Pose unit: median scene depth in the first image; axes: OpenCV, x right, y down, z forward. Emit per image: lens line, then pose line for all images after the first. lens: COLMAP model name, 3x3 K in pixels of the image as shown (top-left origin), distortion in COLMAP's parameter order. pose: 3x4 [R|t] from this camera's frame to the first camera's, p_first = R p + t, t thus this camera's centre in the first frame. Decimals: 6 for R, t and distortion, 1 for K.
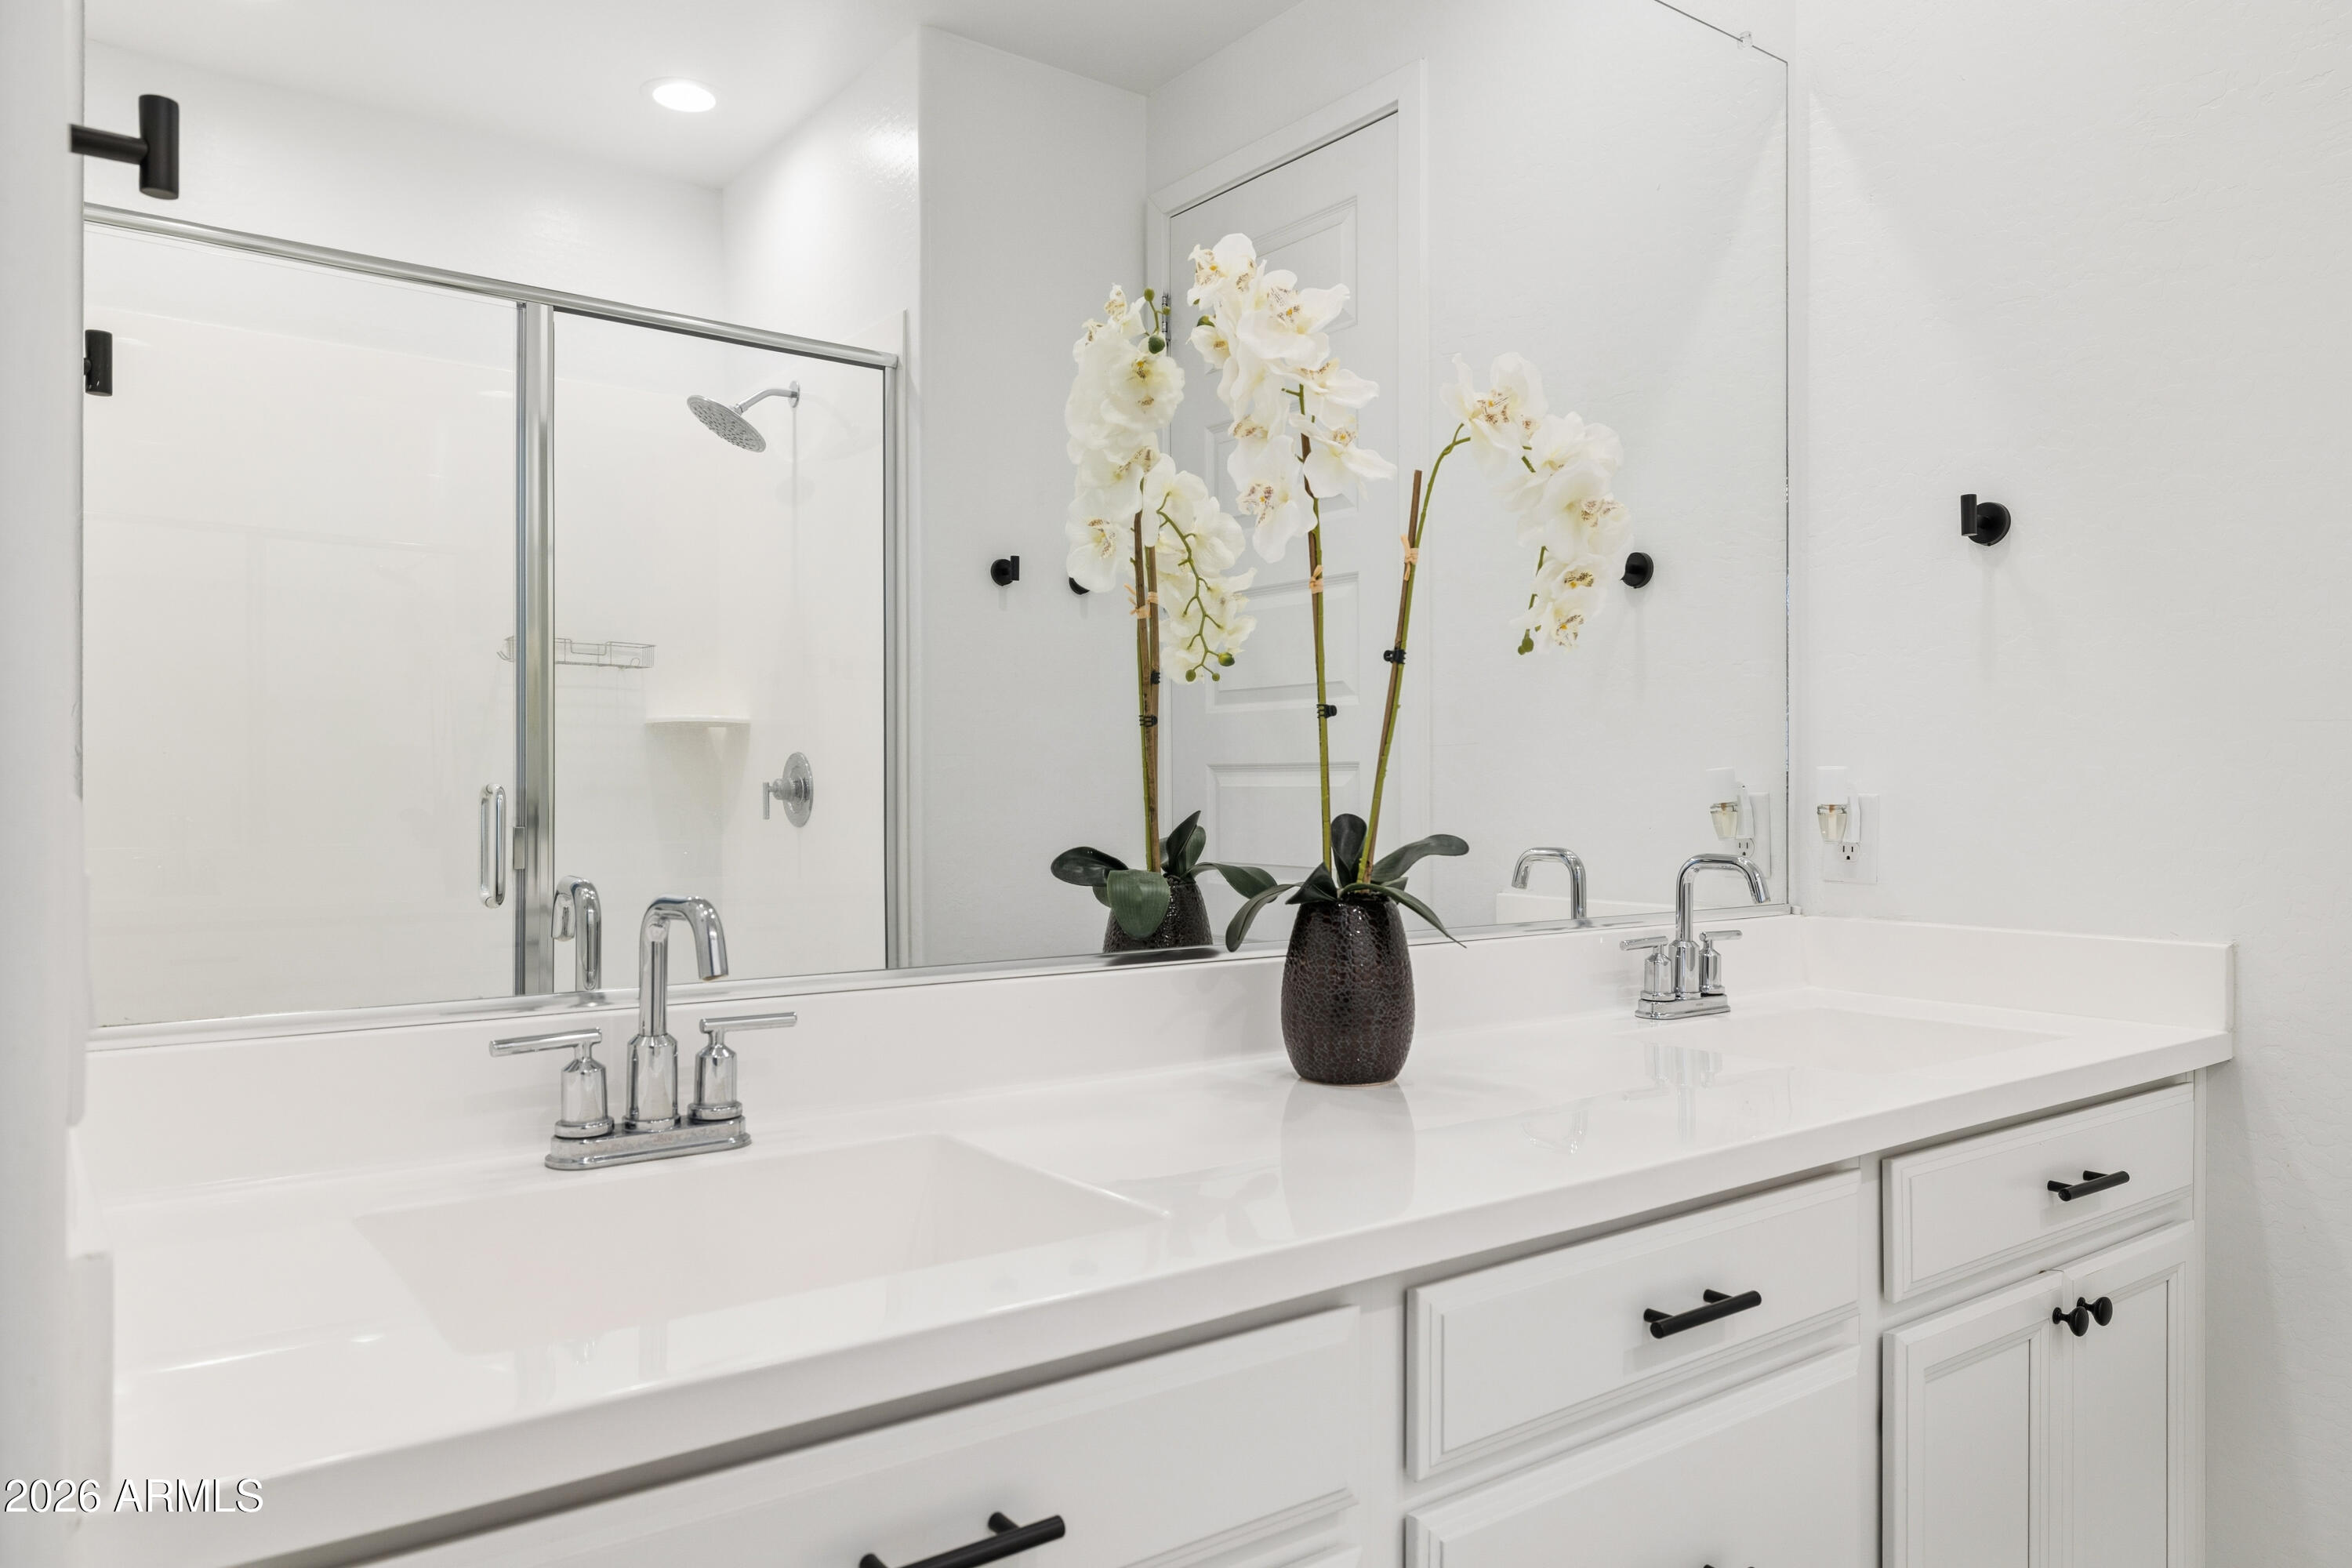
lens RADIAL K [[1597.4, 0, 1175.8], [0, 1597.4, 784.8], [0, 0, 1]] dist [-0.004514, -0.000301]
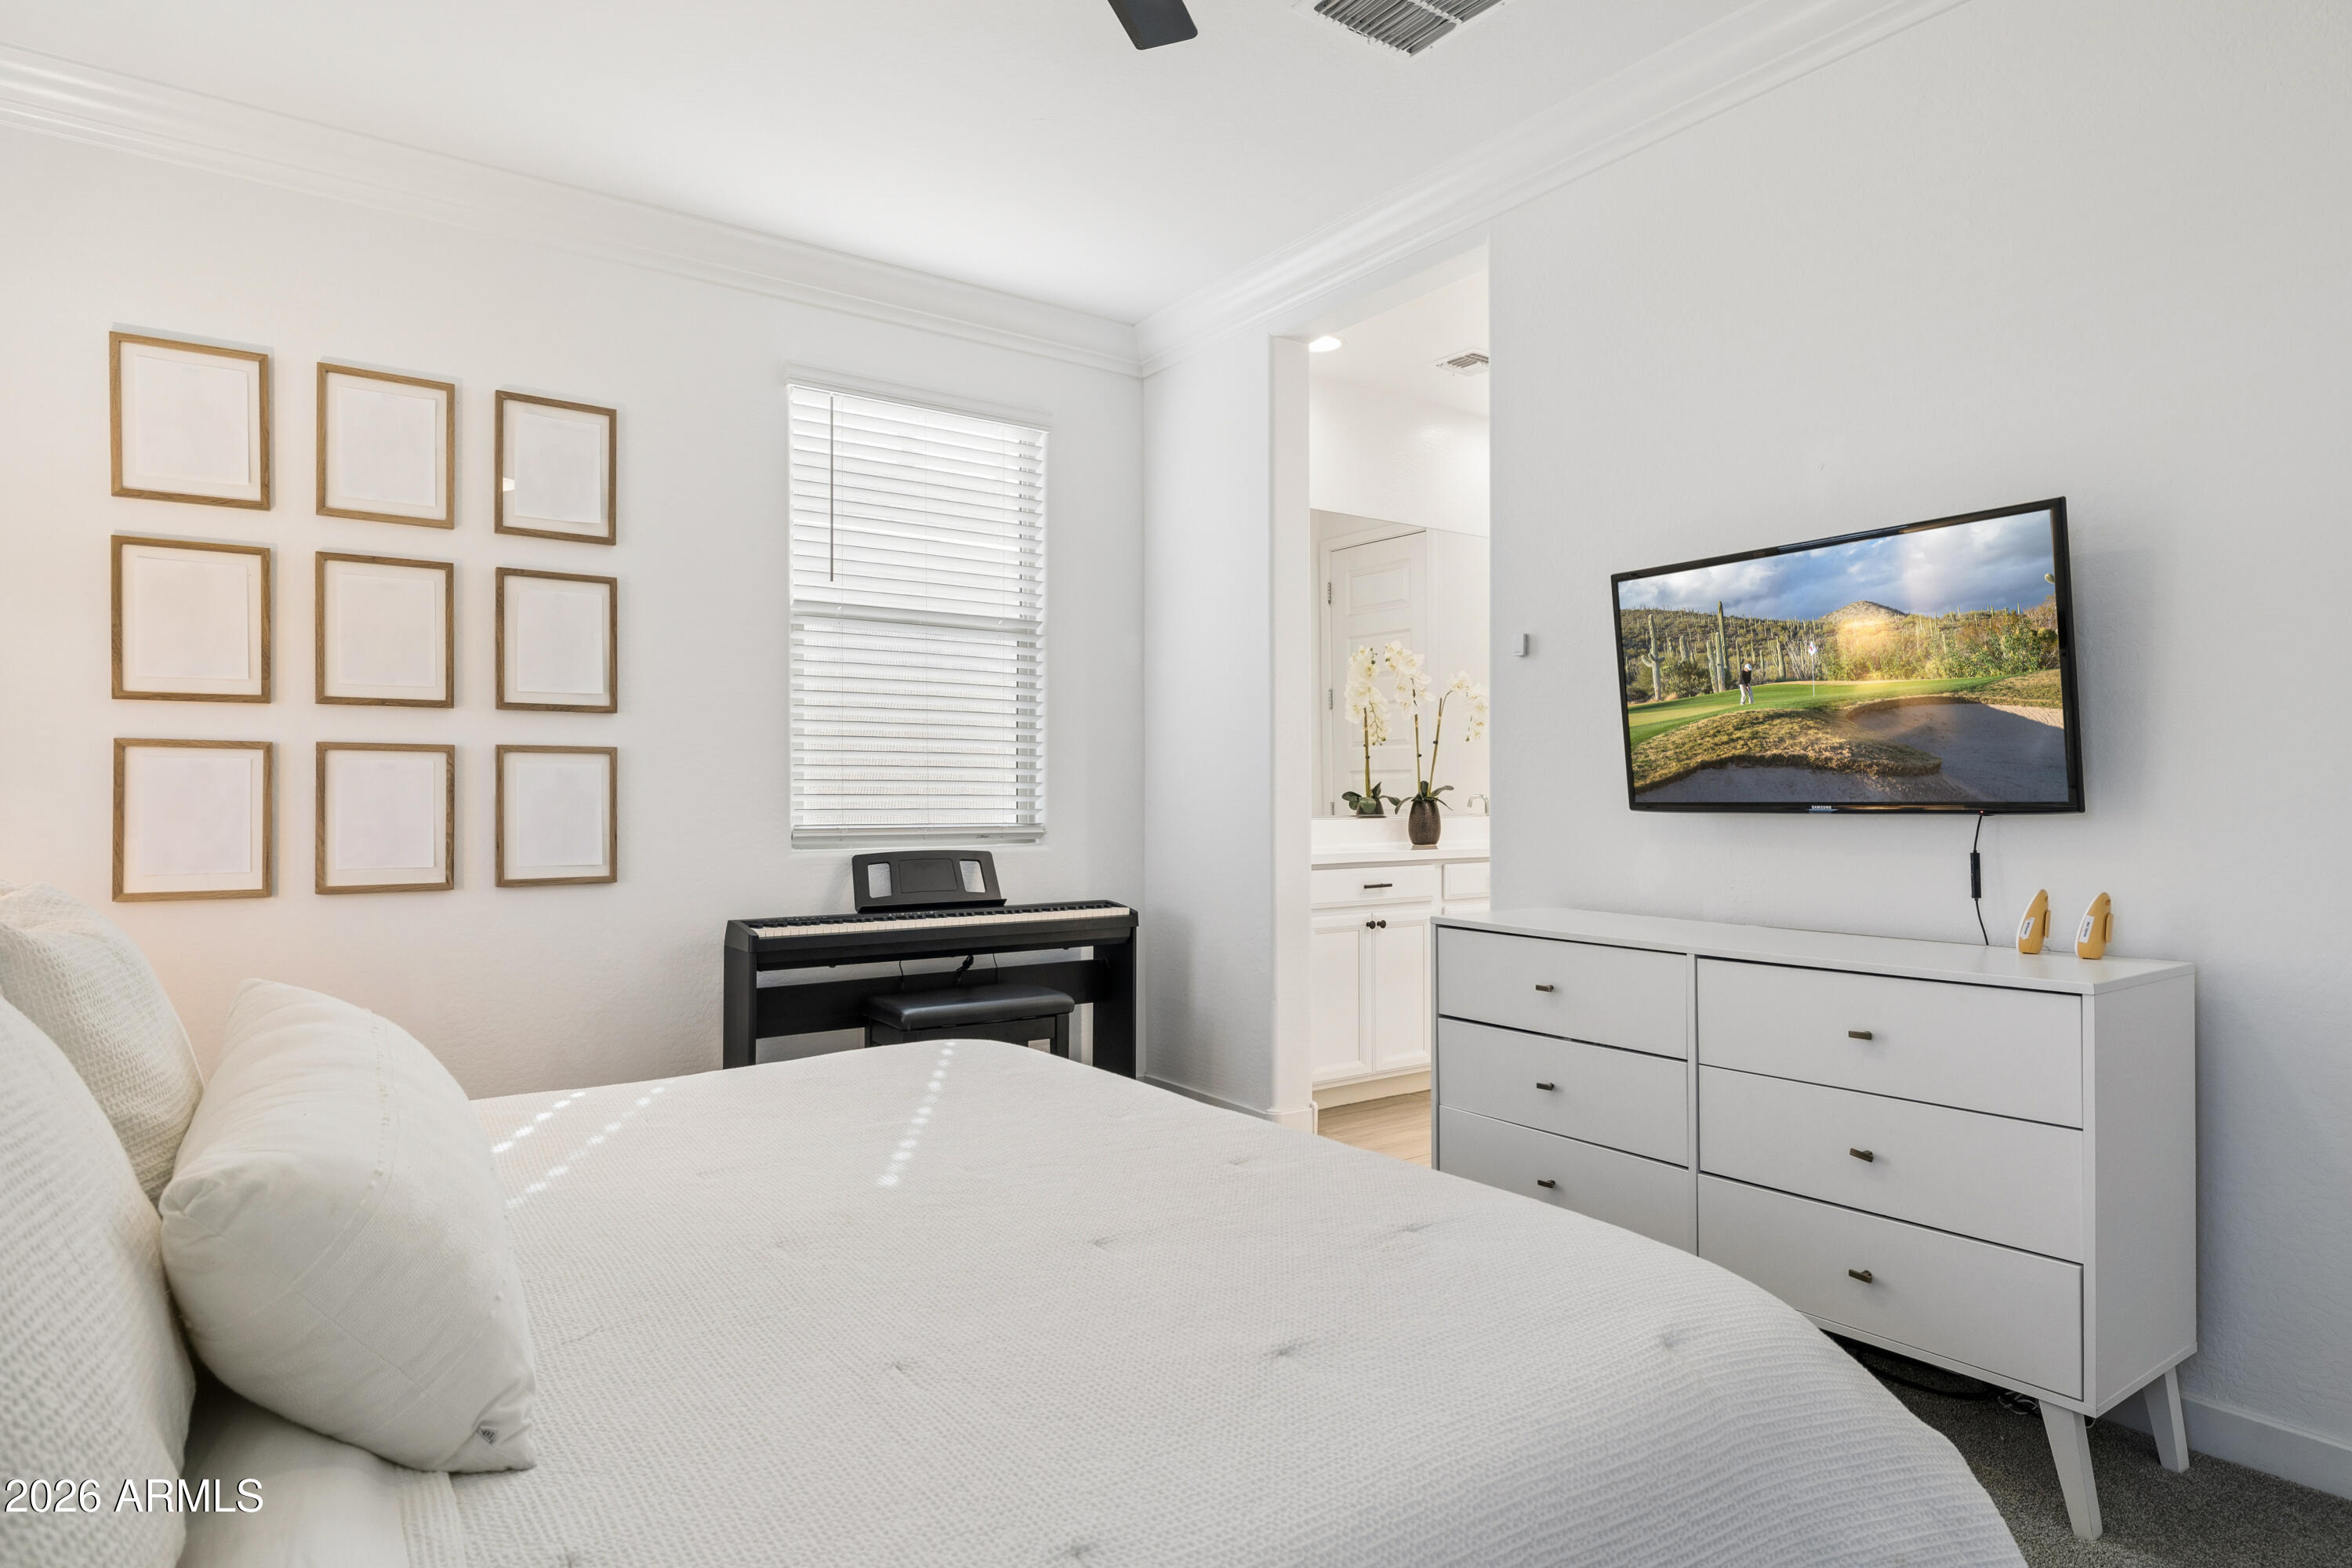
lens RADIAL K [[1322.8, 0, 1179.2], [0, 1322.8, 785.5], [0, 0, 1]] dist [-0.003883, 0.001868]
pose [[0.999650, -0.000489, -0.026456, -0.433064], [0.000411, 0.999995, -0.002973, 0.039924], [0.026457, 0.002961, 0.999646, -2.423527]]
